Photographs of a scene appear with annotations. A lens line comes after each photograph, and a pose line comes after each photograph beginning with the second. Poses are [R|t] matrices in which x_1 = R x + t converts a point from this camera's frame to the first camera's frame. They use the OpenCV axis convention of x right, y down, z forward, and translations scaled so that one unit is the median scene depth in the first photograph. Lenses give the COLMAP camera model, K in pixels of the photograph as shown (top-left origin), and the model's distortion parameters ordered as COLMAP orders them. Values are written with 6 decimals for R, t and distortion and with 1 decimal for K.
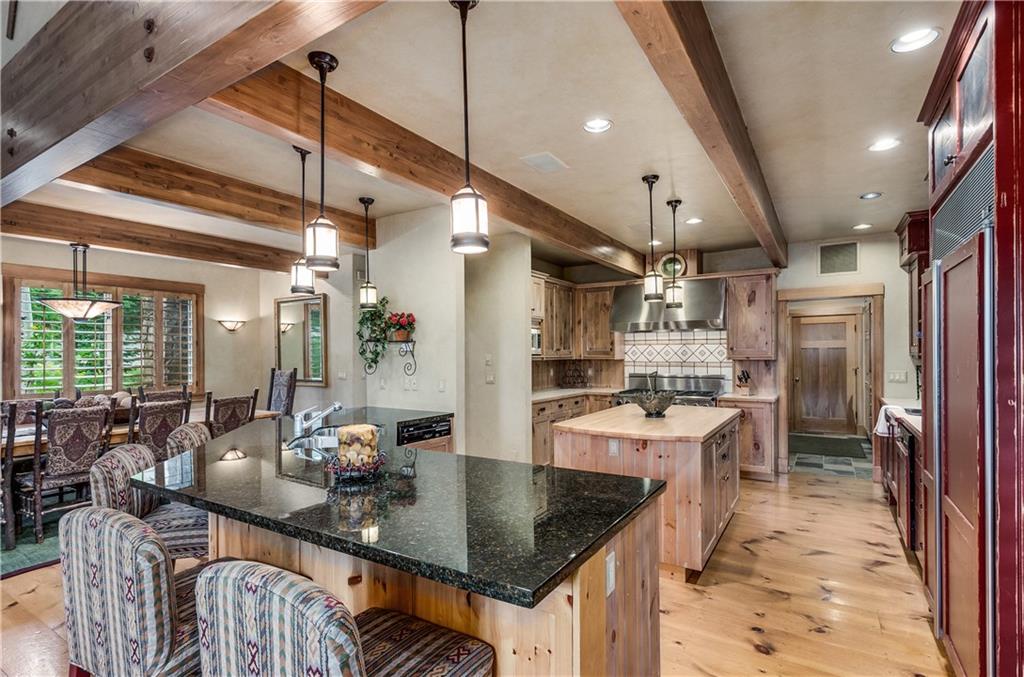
lens RADIAL K [[502.3, 0, 517.7], [0, 502.3, 357.5], [0, 0, 1]] dist [-0.000965, -0.001092]
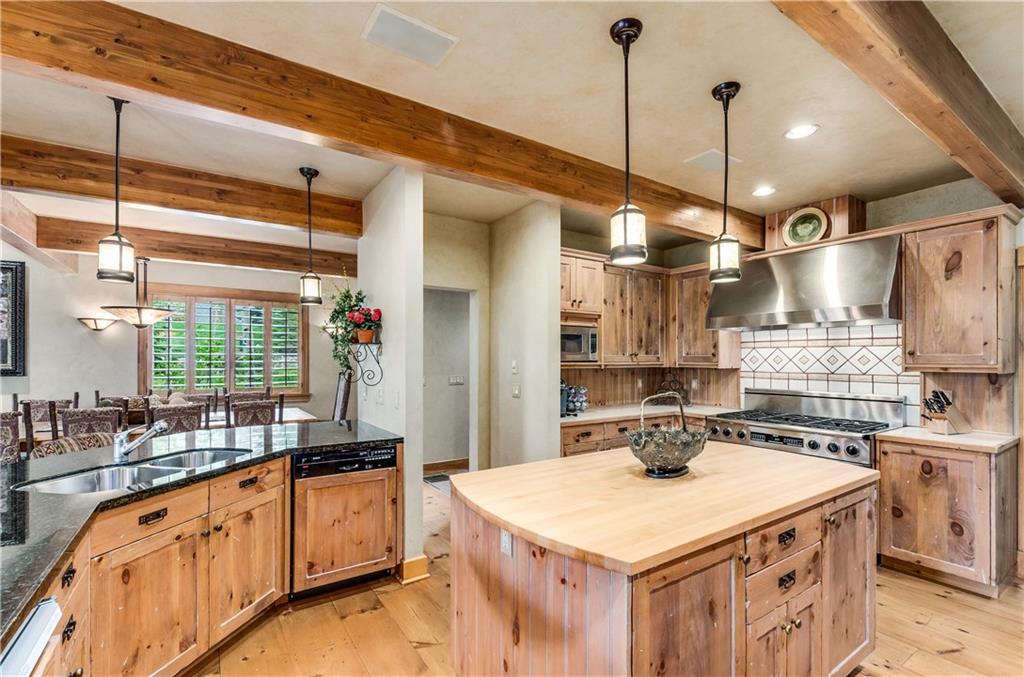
lens RADIAL K [[458.0, 0, 518.4], [0, 458.0, 361.2], [0, 0, 1]] dist [-0.000059, -0.003058]
pose [[0.911600, 0.007704, -0.411006, 0.236755], [-0.008775, 0.999961, -0.000718, -0.004095], [0.410985, 0.004261, 0.911632, 0.335247]]
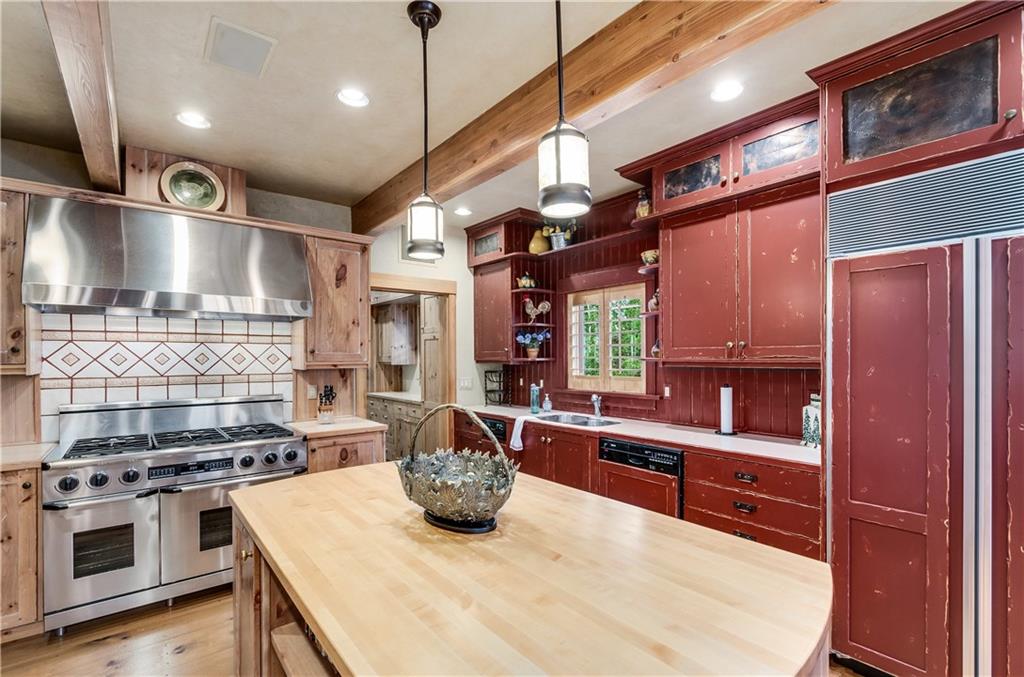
lens RADIAL K [[458.0, 0, 523.9], [0, 458.0, 356.5], [0, 0, 1]] dist [-0.000059, -0.003058]
pose [[0.317980, 0.003440, 0.948091, -0.028691], [0.010851, 0.999915, -0.007268, -0.004744], [-0.948035, 0.012599, 0.317916, 0.599574]]
